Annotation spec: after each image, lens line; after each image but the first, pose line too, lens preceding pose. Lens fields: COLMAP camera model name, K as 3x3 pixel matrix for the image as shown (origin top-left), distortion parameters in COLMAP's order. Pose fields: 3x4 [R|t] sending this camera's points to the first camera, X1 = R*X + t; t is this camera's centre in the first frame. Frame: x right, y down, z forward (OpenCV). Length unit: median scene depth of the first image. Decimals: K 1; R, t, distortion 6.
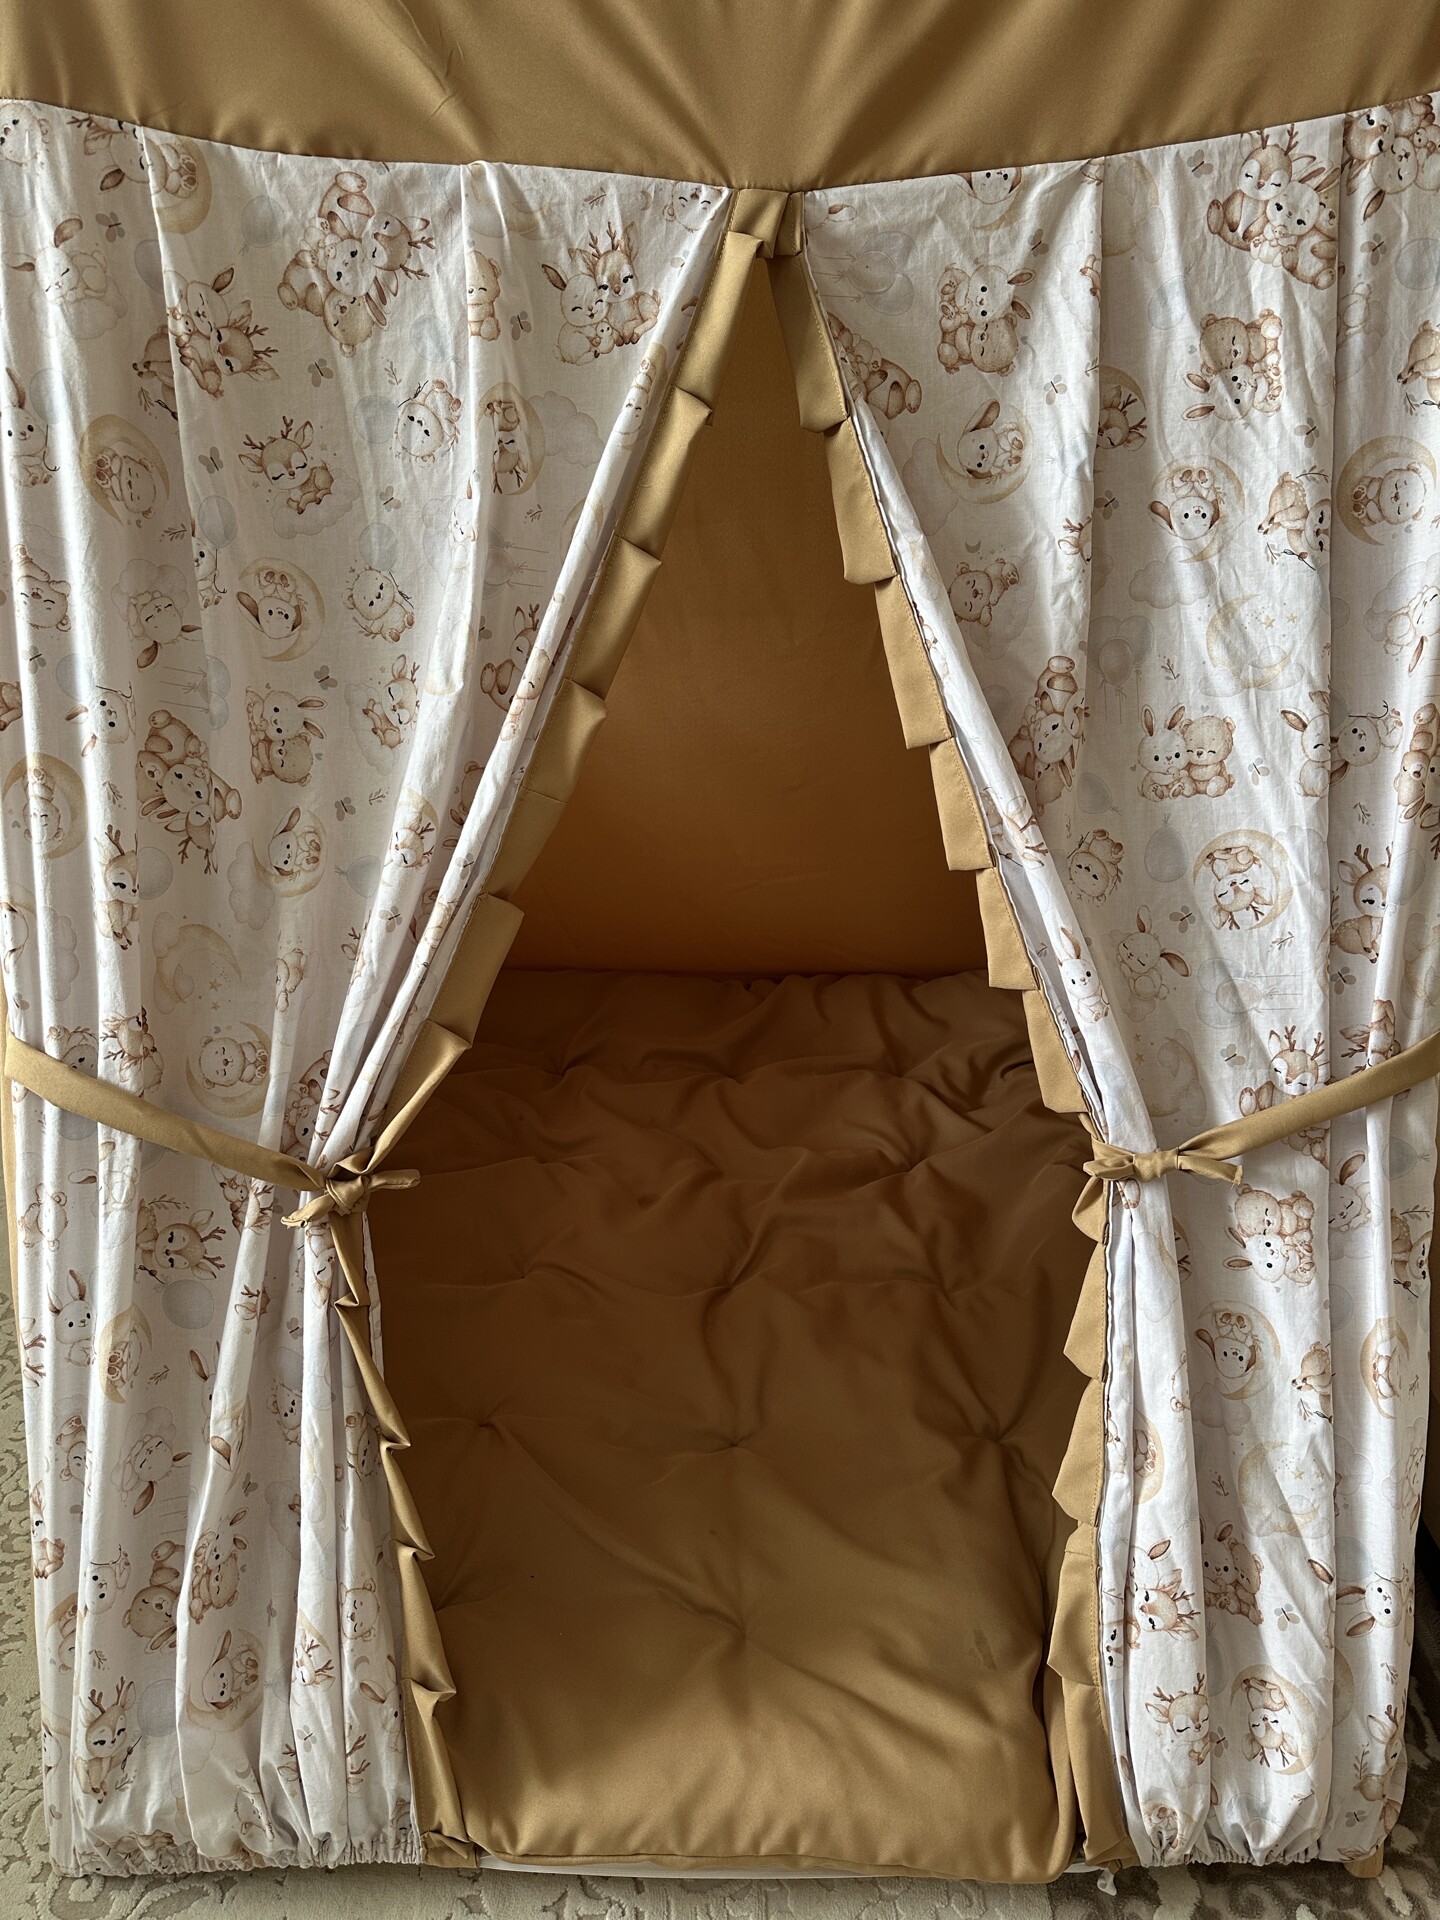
lens RADIAL K [[1358.6, 0, 723.4], [0, 1358.6, 975.6], [0, 0, 1]] dist [0.024513, -0.040179]
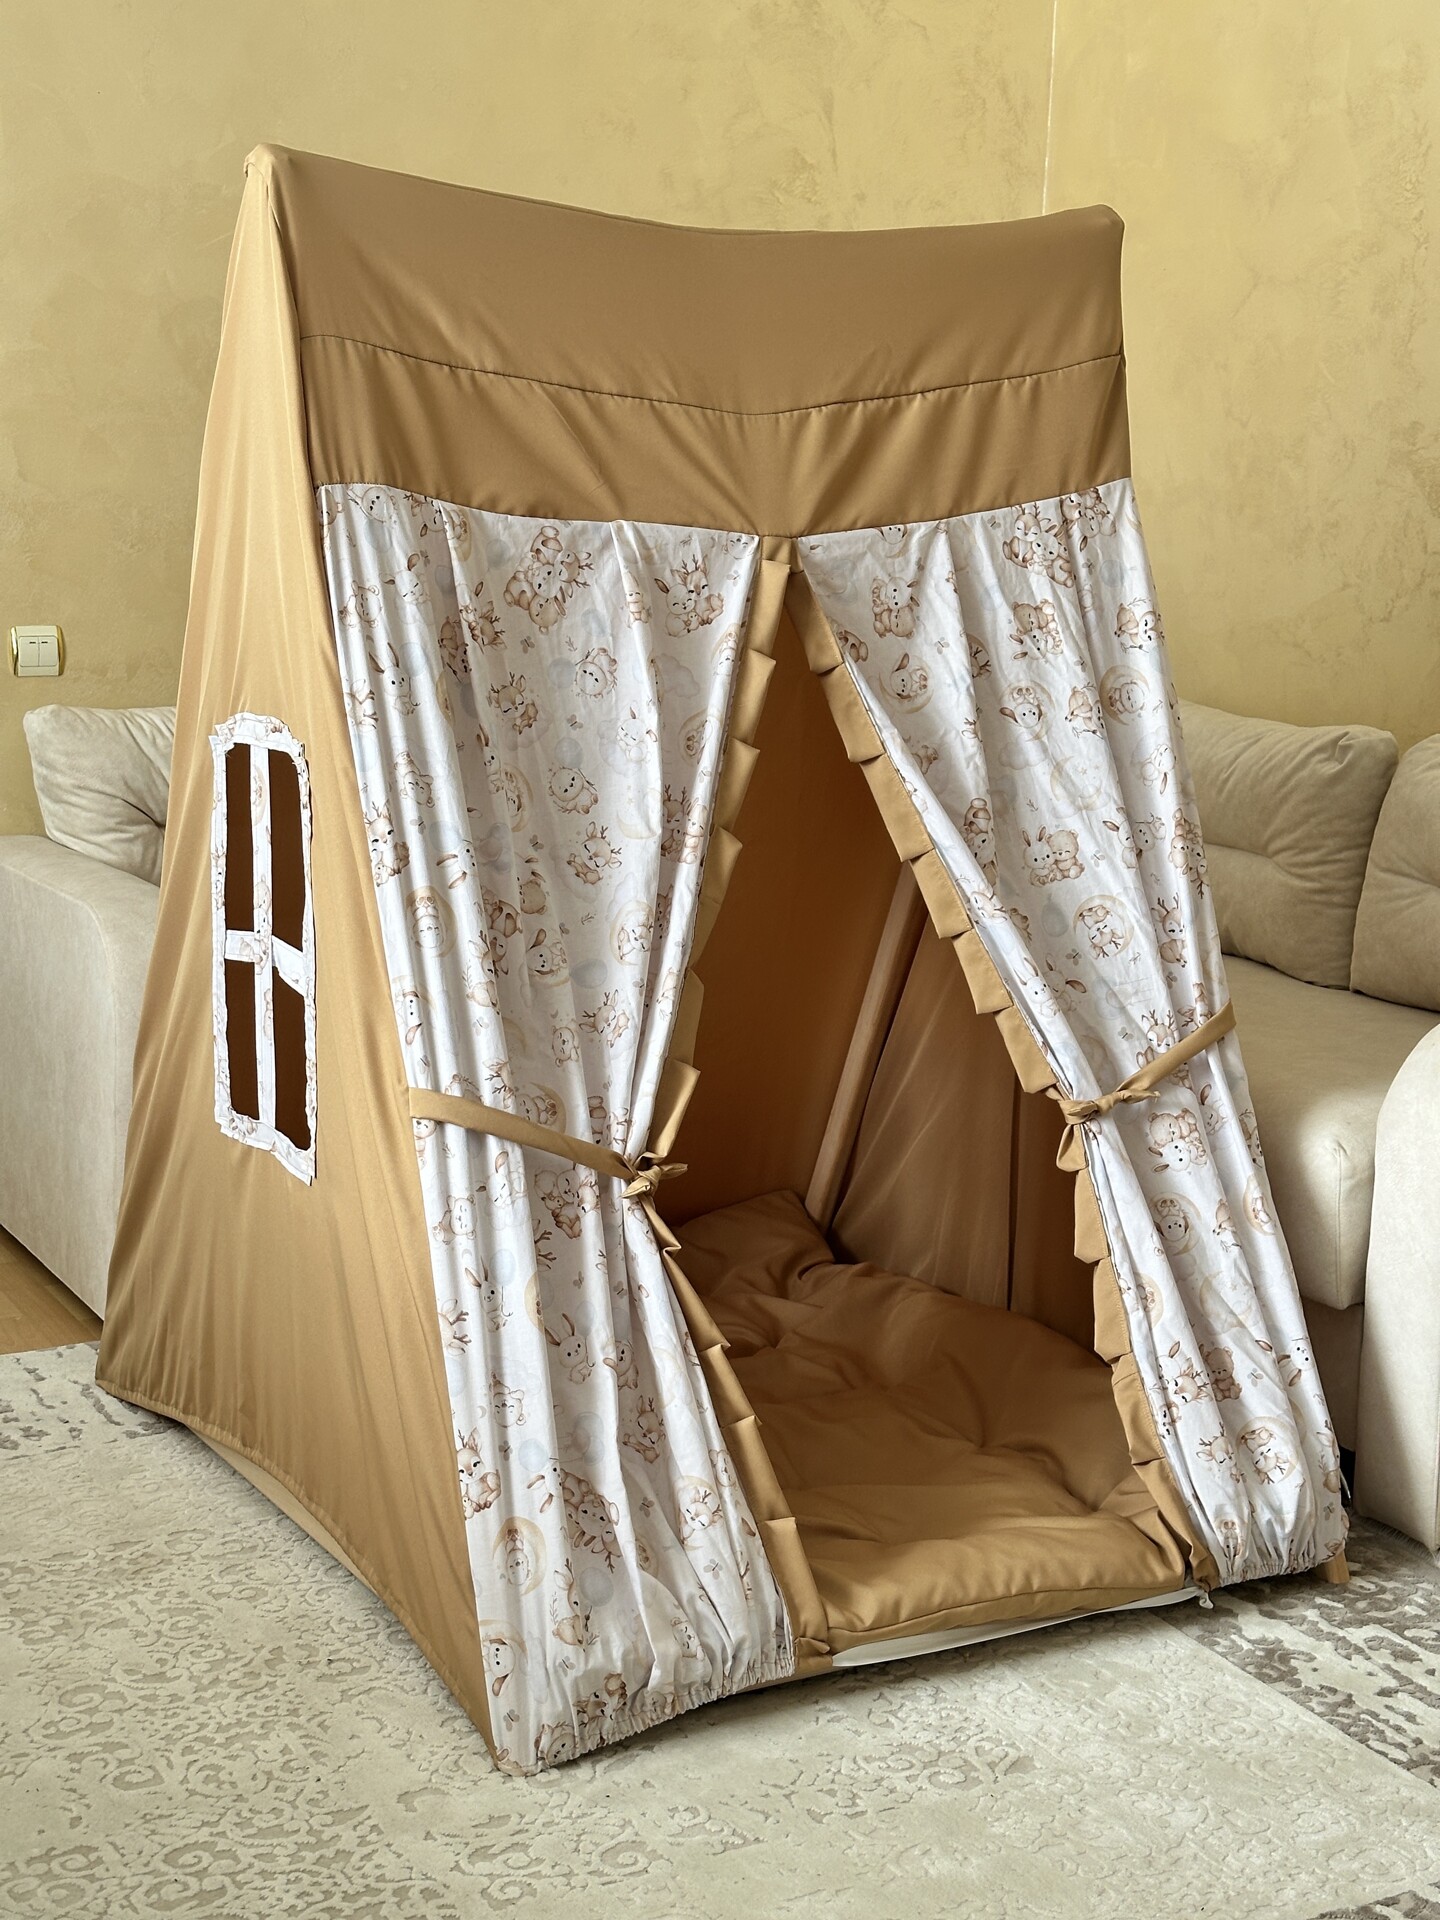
lens RADIAL K [[2735.1, 0, 718.6], [0, 2735.1, 971.5], [0, 0, 1]] dist [0.104072, 0.000000]
pose [[0.870757, -0.076392, 0.485743, -1.596919], [0.224804, 0.940421, -0.255092, 0.708337], [-0.437316, 0.331320, 0.836051, -1.484789]]
